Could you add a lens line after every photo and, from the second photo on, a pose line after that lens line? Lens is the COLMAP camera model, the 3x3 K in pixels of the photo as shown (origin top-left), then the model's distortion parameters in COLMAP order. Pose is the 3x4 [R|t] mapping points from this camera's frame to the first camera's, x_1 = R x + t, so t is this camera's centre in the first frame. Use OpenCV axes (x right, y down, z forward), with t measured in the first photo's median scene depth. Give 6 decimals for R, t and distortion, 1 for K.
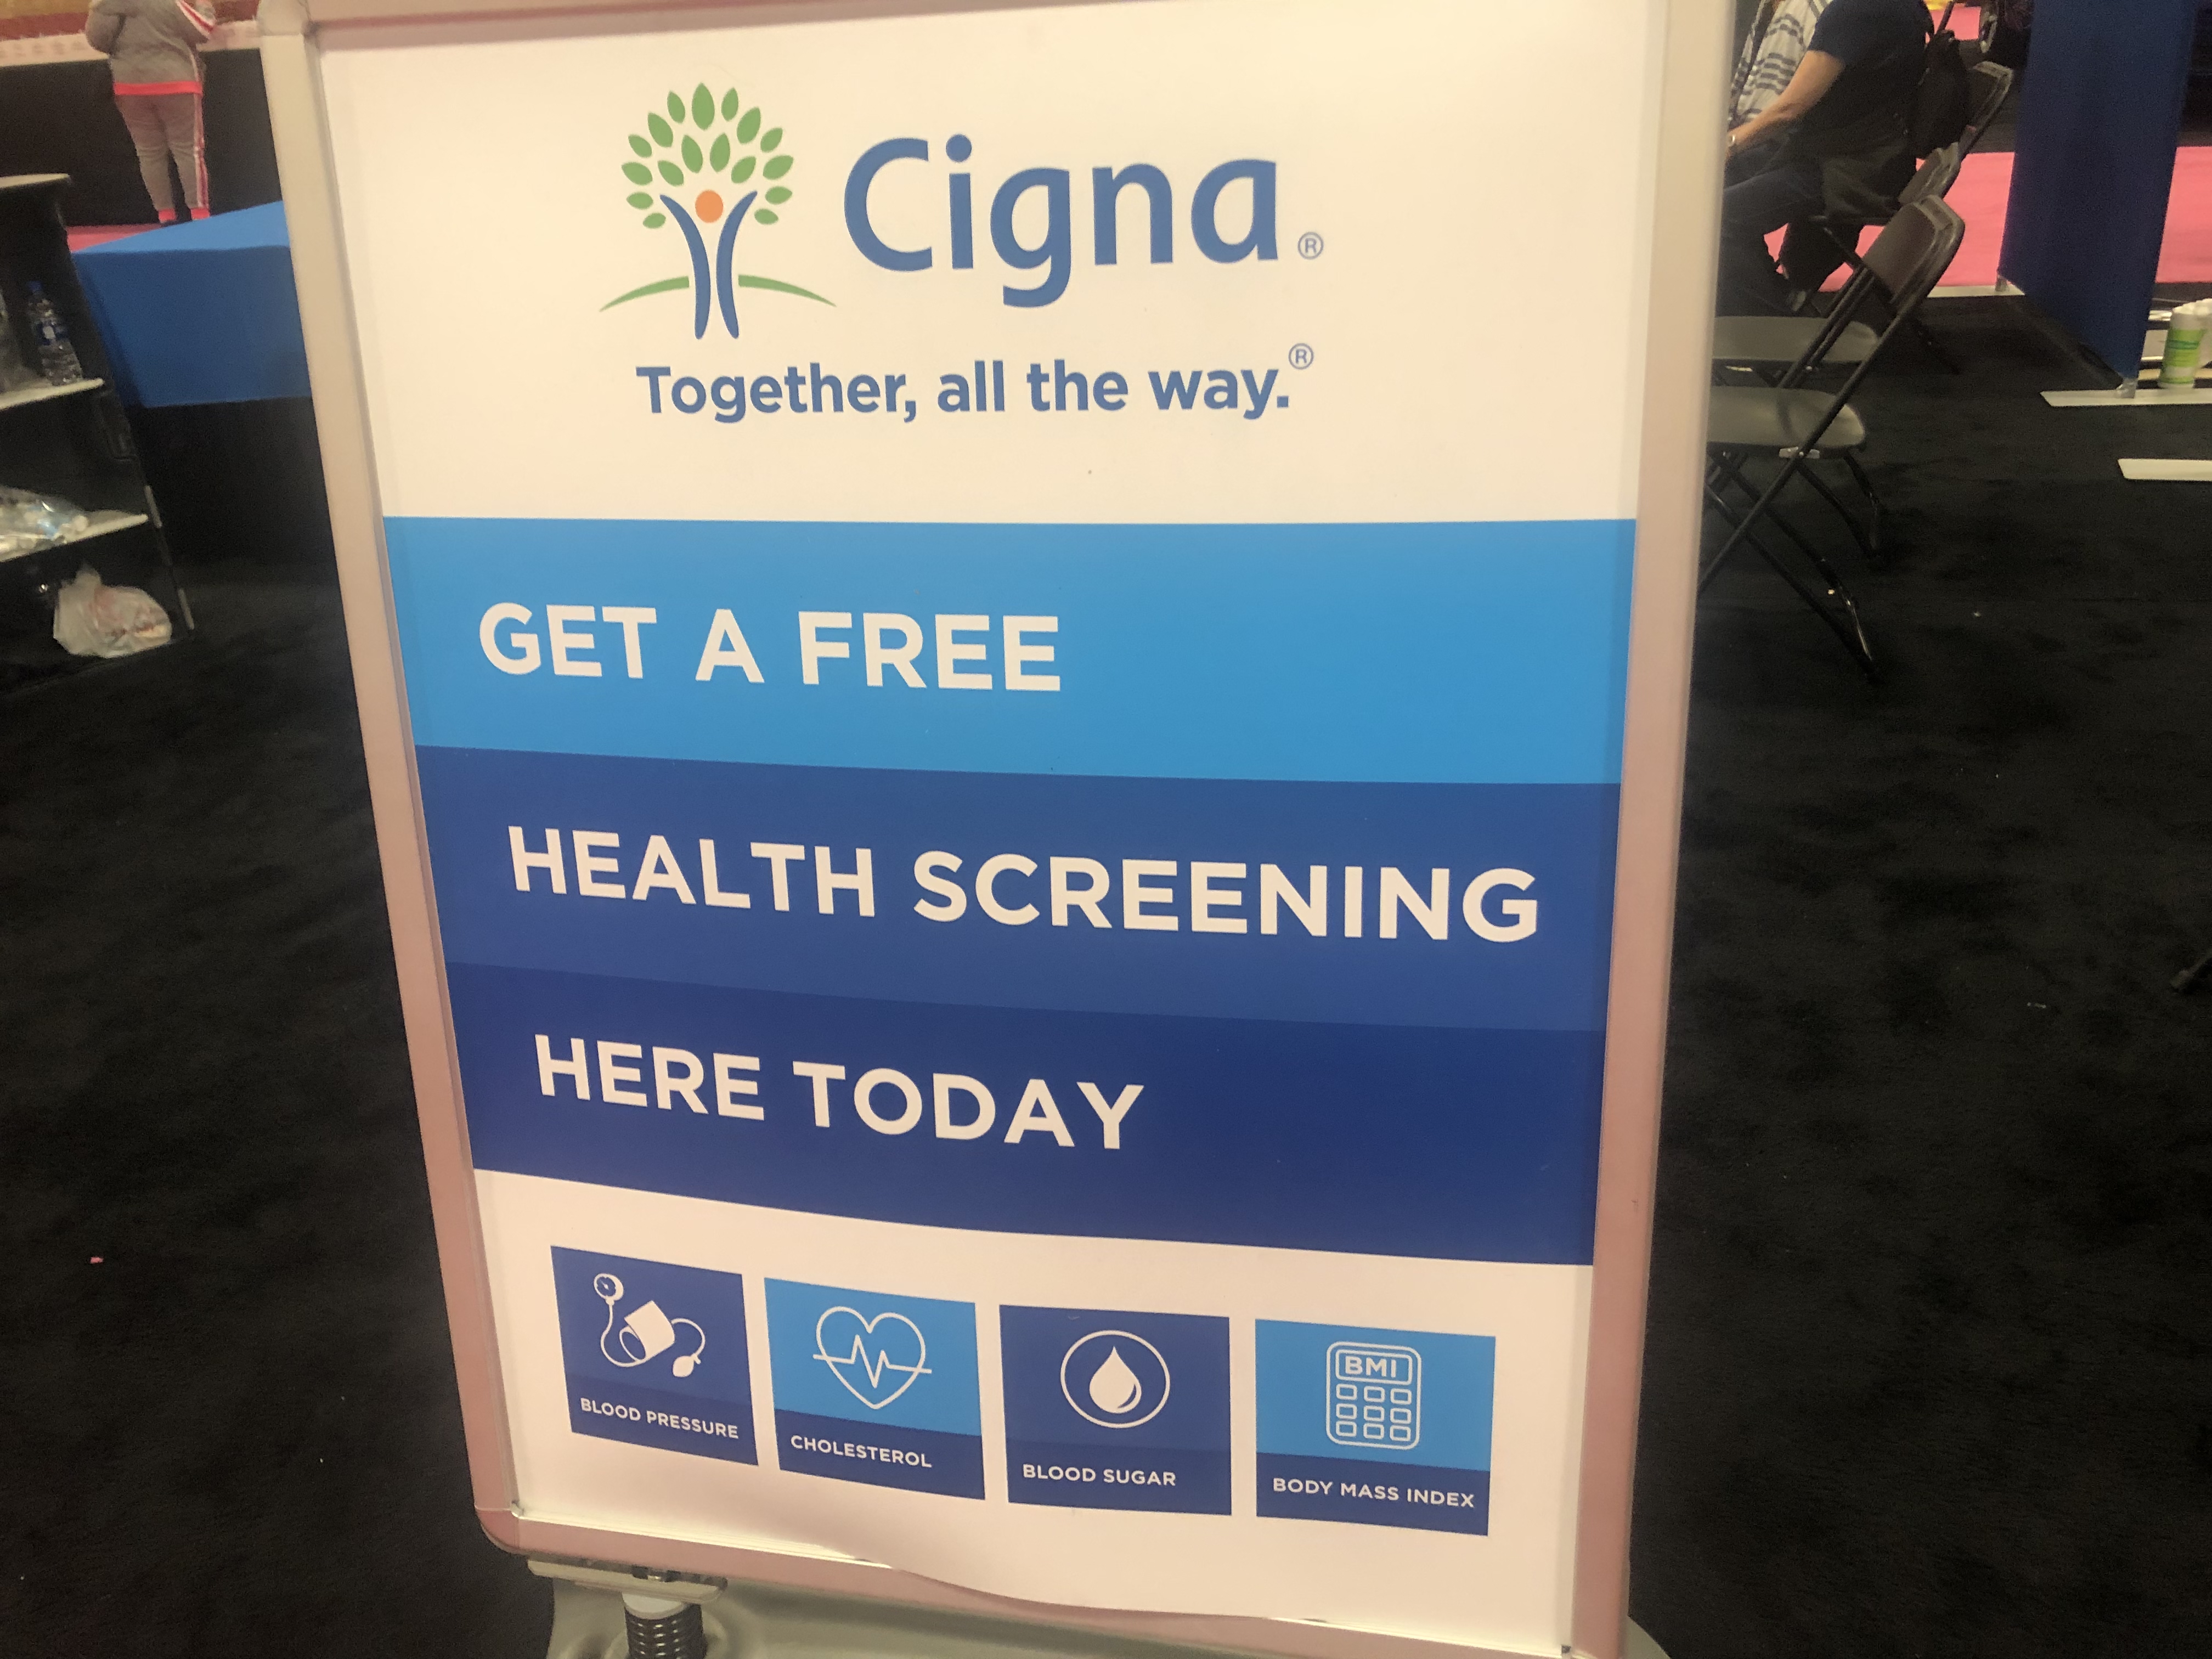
lens RADIAL K [[1826.5, 0, 1105.4], [0, 1826.5, 813.3], [0, 0, 1]] dist [0.014573, 0.022112]
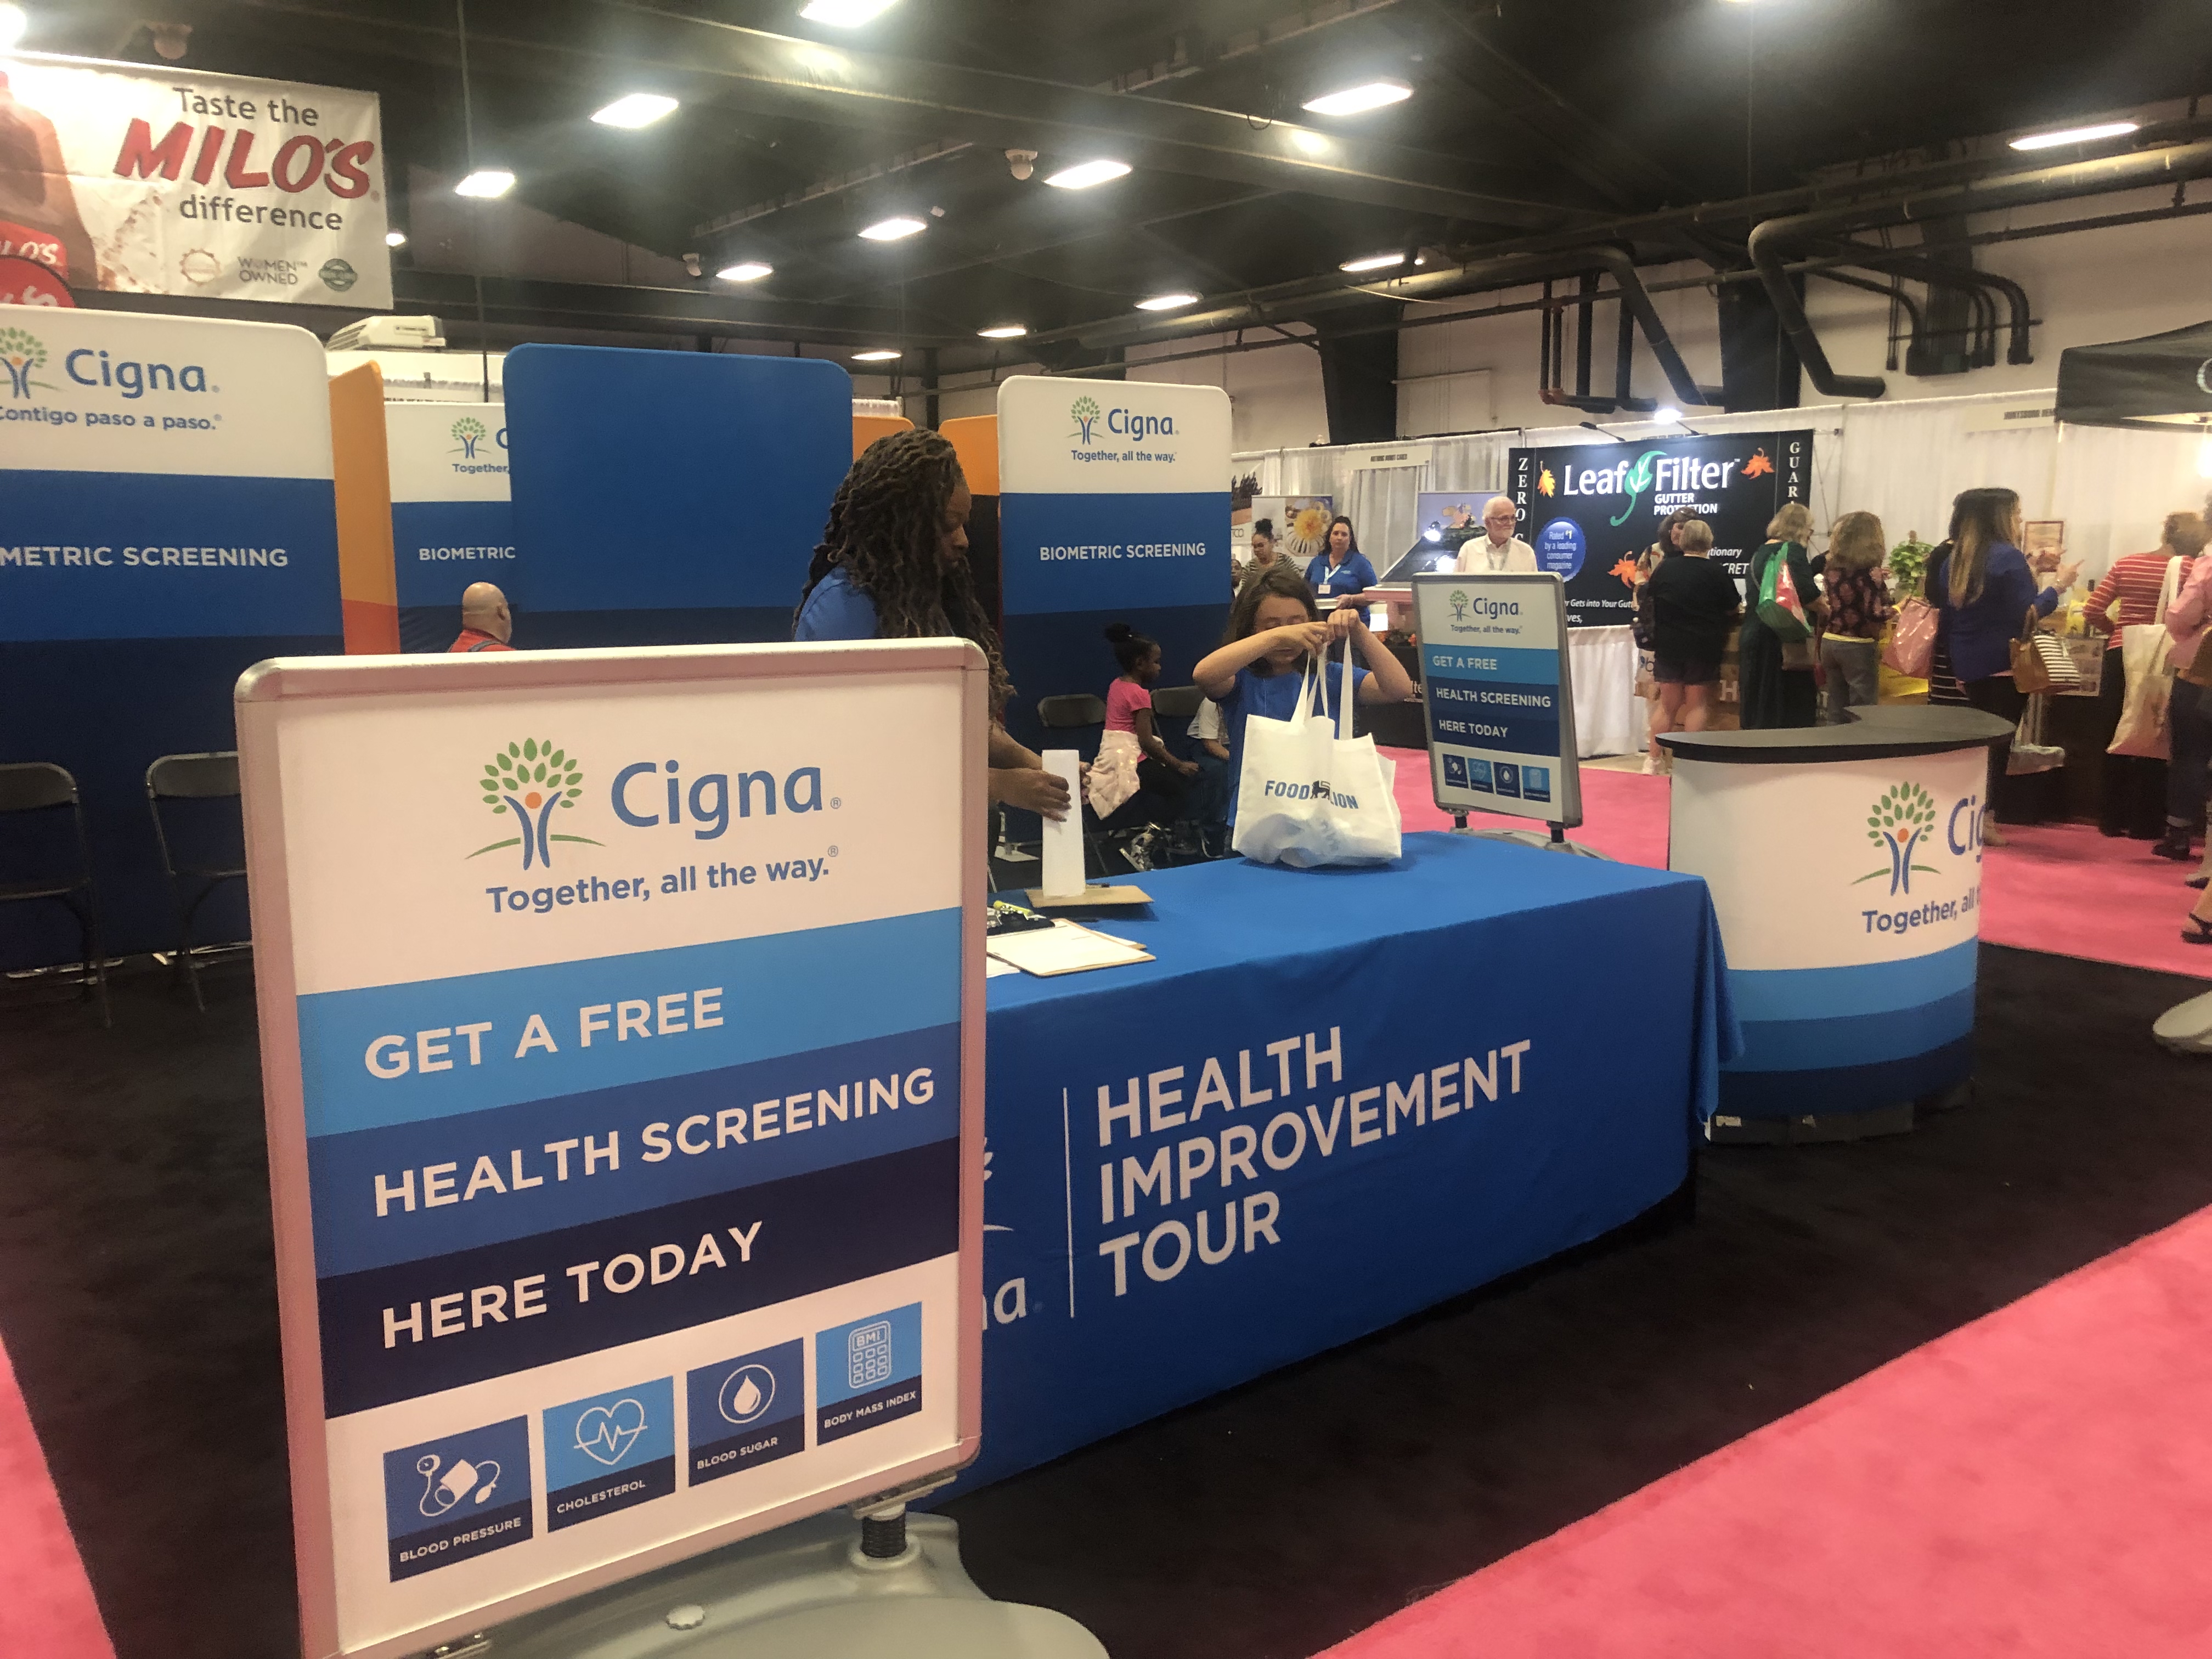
lens RADIAL K [[1826.5, 0, 1112.9], [0, 1826.5, 825.1], [0, 0, 1]] dist [0.014573, 0.022112]
pose [[0.661286, -0.100836, 0.743325, -1.163871], [0.179431, 0.983421, -0.026221, -0.148782], [-0.728358, 0.150715, 0.668416, -0.631879]]
